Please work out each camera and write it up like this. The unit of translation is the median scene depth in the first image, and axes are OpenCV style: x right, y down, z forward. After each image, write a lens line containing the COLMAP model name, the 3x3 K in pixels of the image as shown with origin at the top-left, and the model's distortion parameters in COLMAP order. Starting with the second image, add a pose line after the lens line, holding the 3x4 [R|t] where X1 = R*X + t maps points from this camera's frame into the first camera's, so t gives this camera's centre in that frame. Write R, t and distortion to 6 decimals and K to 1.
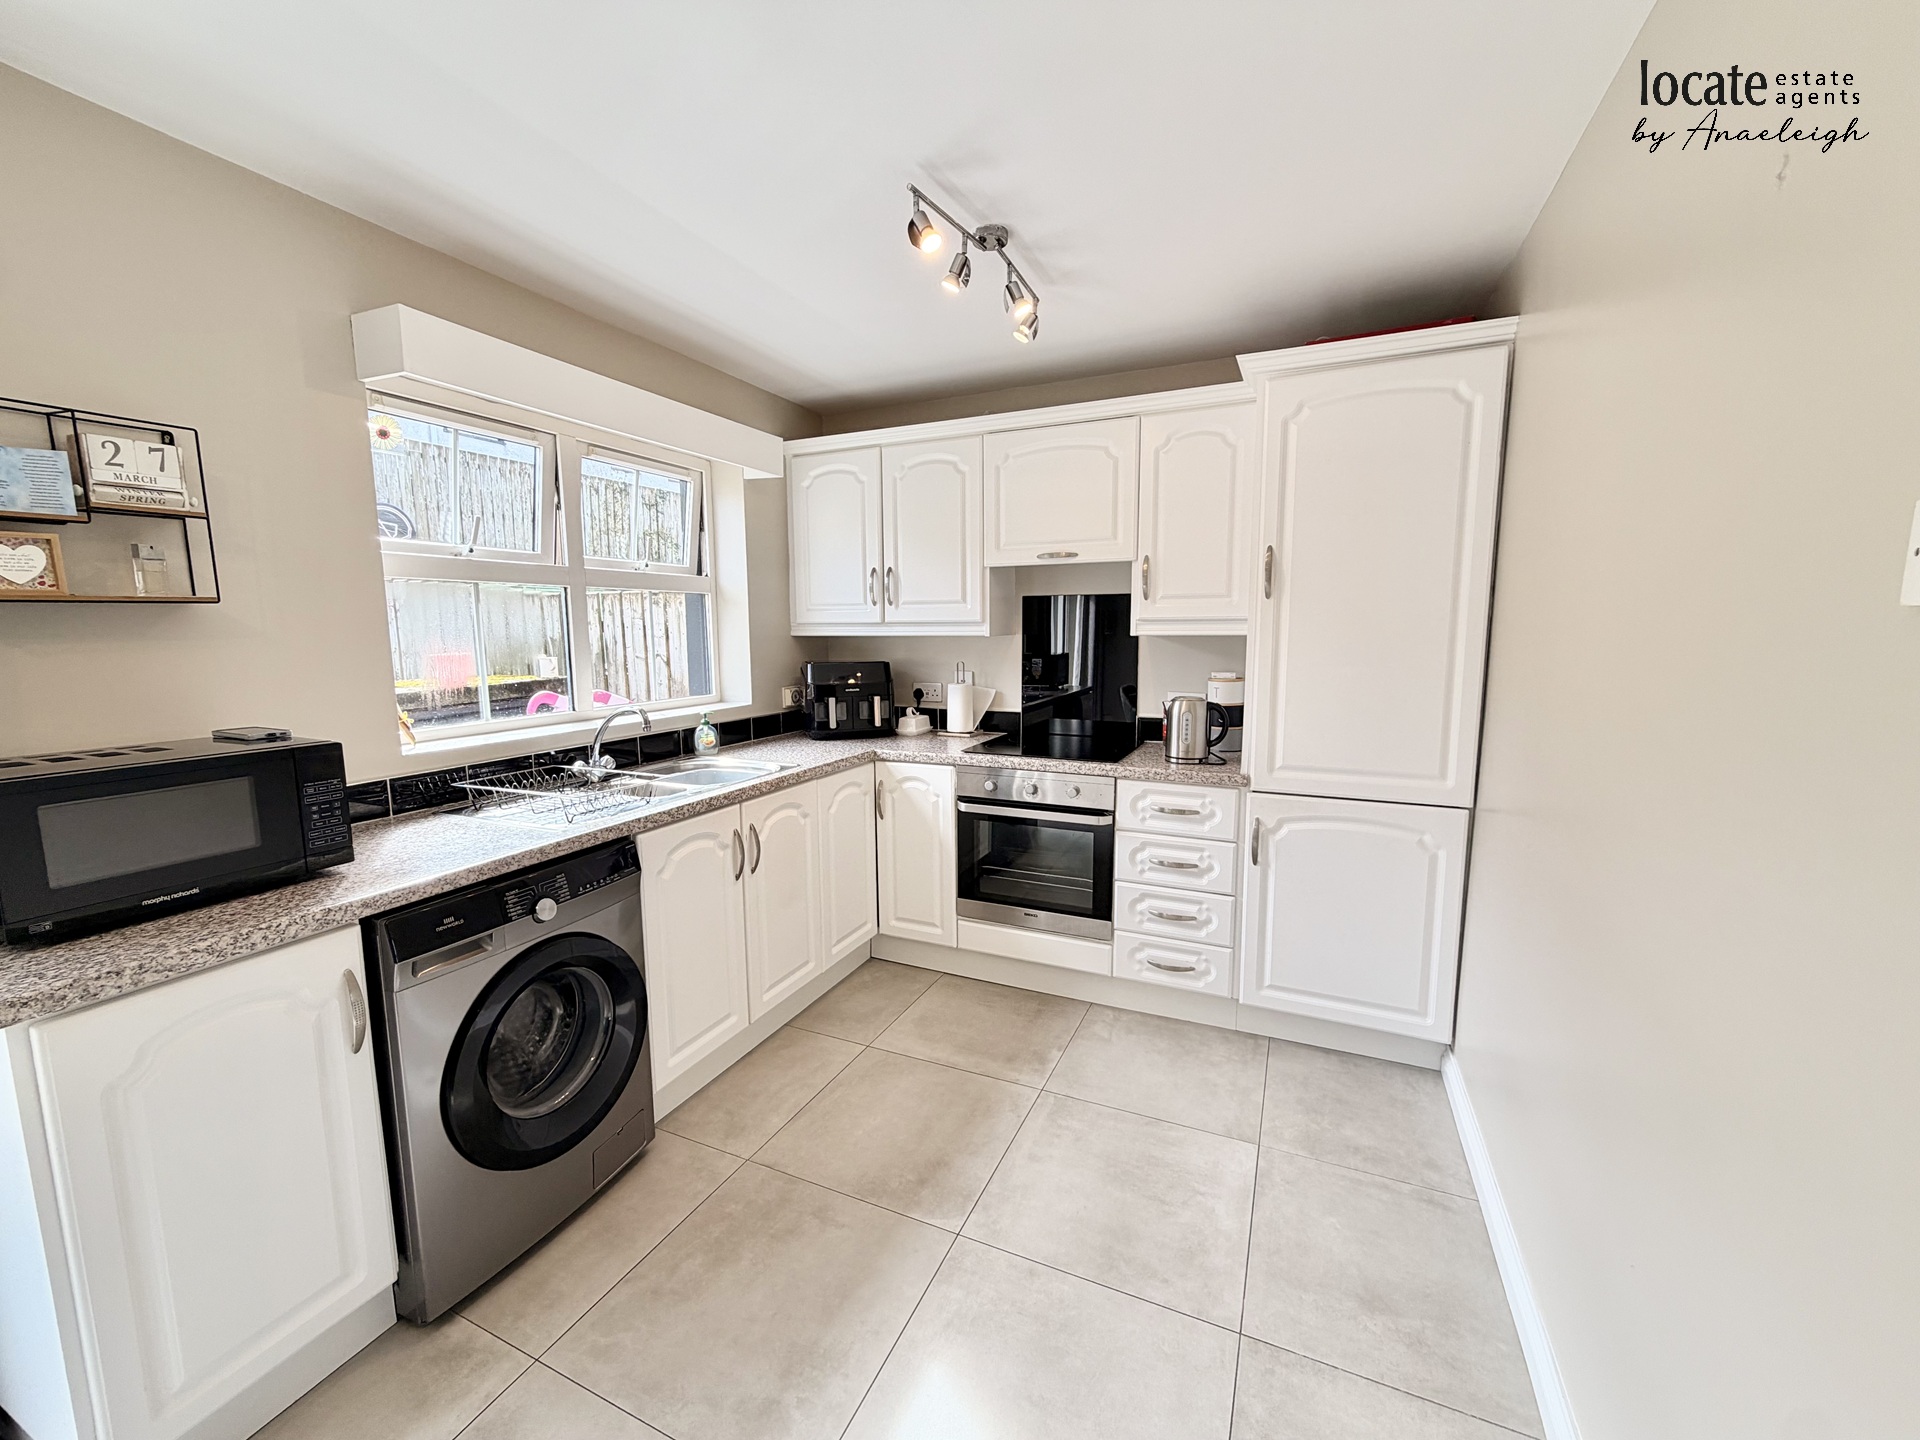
lens RADIAL K [[764.9, 0, 954.1], [0, 764.9, 724.4], [0, 0, 1]] dist [-0.000967, 0.000156]
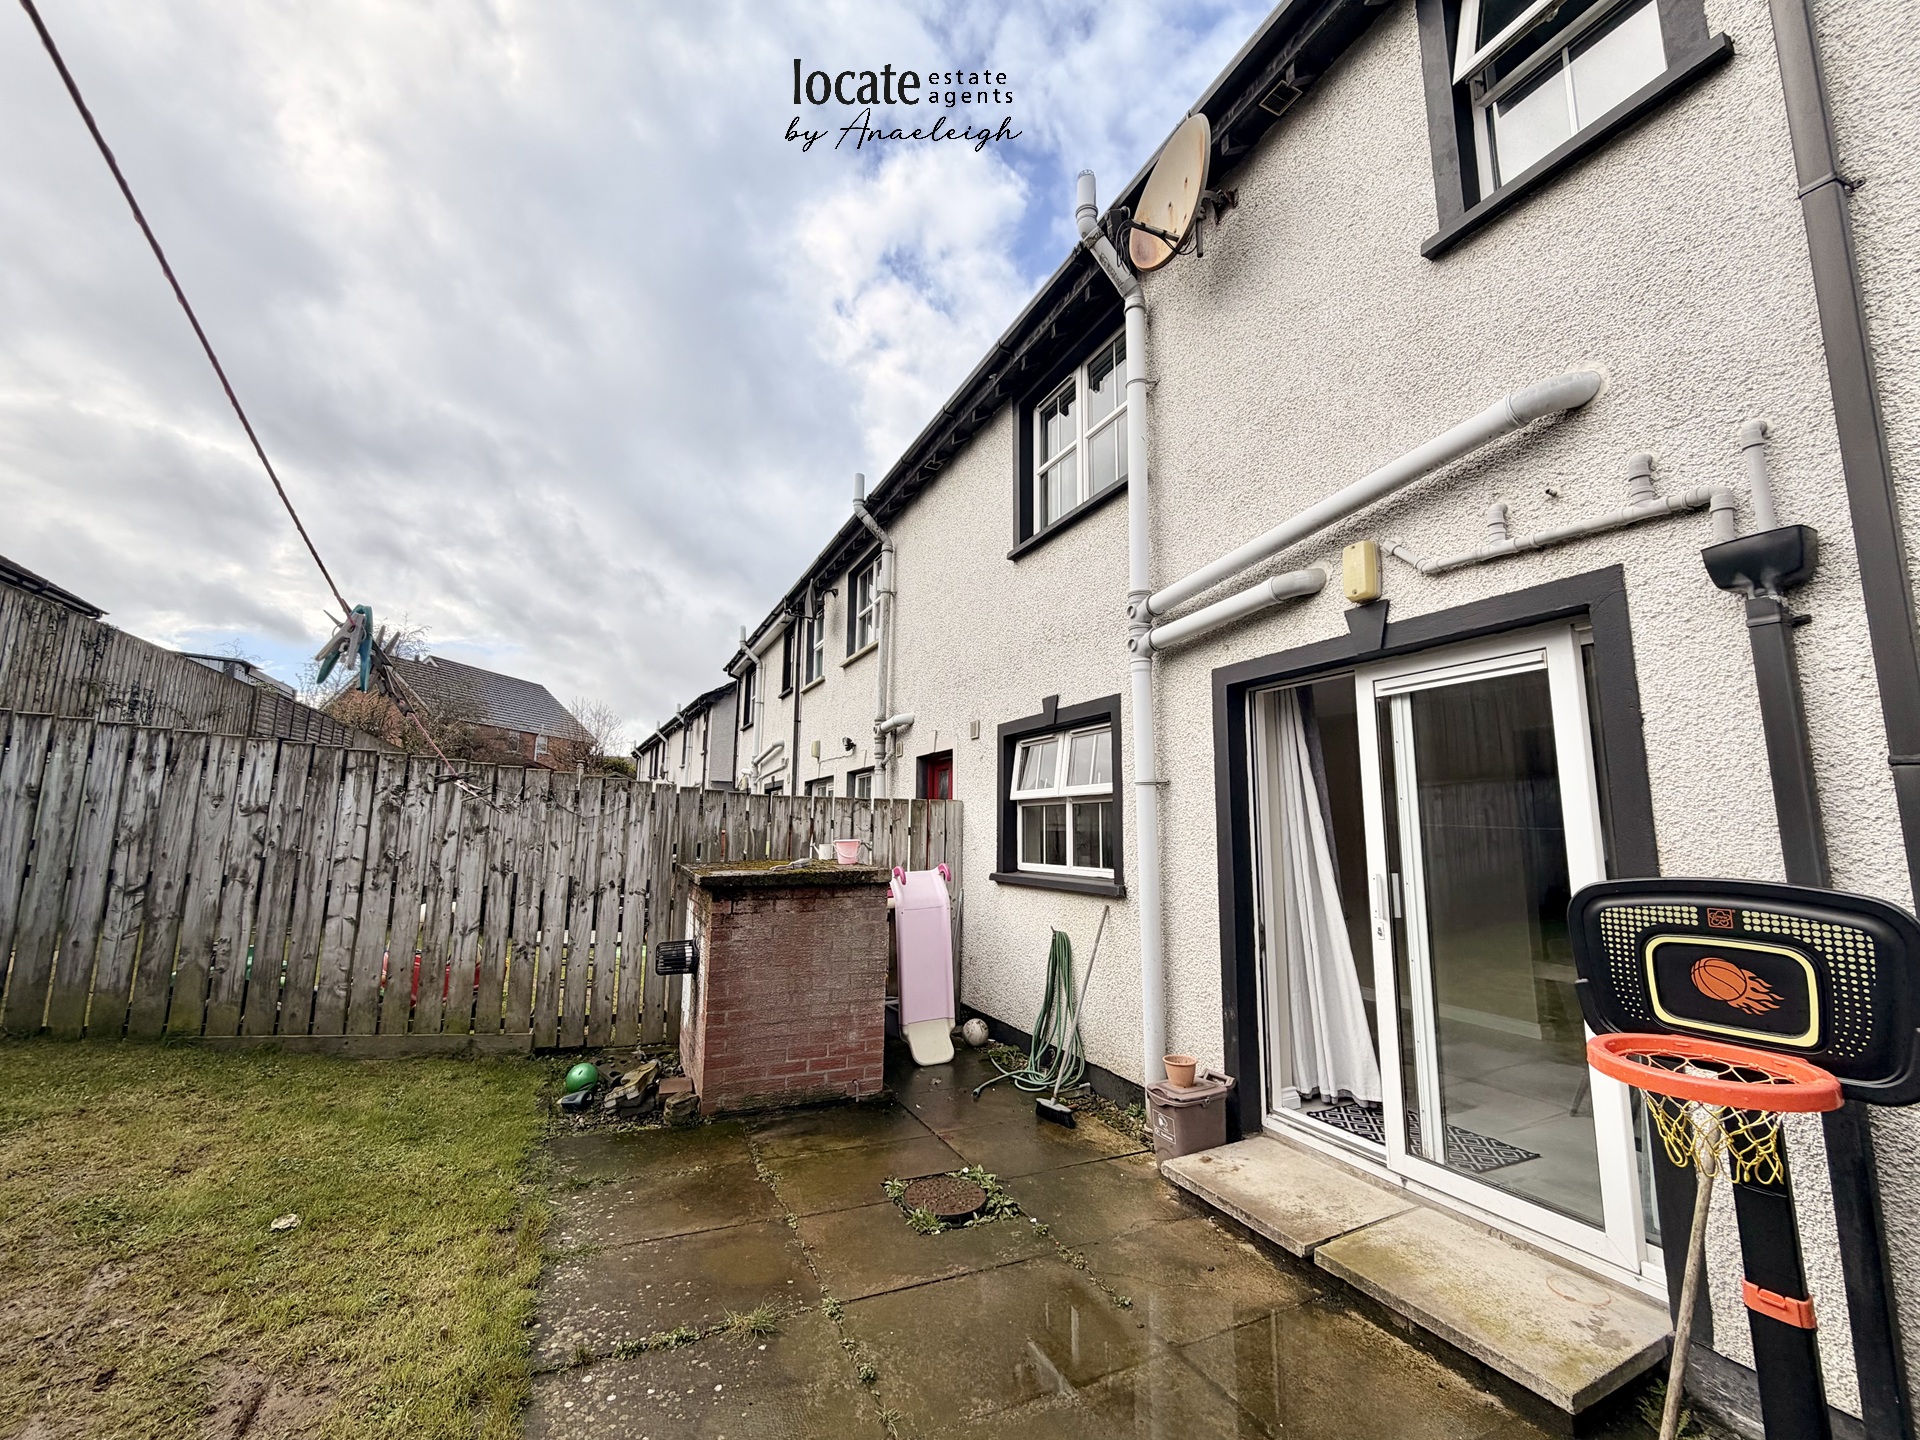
lens RADIAL K [[764.9, 0, 954.1], [0, 764.9, 724.4], [0, 0, 1]] dist [-0.000967, 0.000156]
pose [[0.643742, 0.120790, 0.755649, -2.256487], [0.083942, 0.970359, -0.226622, 0.046514], [-0.760625, 0.209317, 0.614521, -0.059703]]
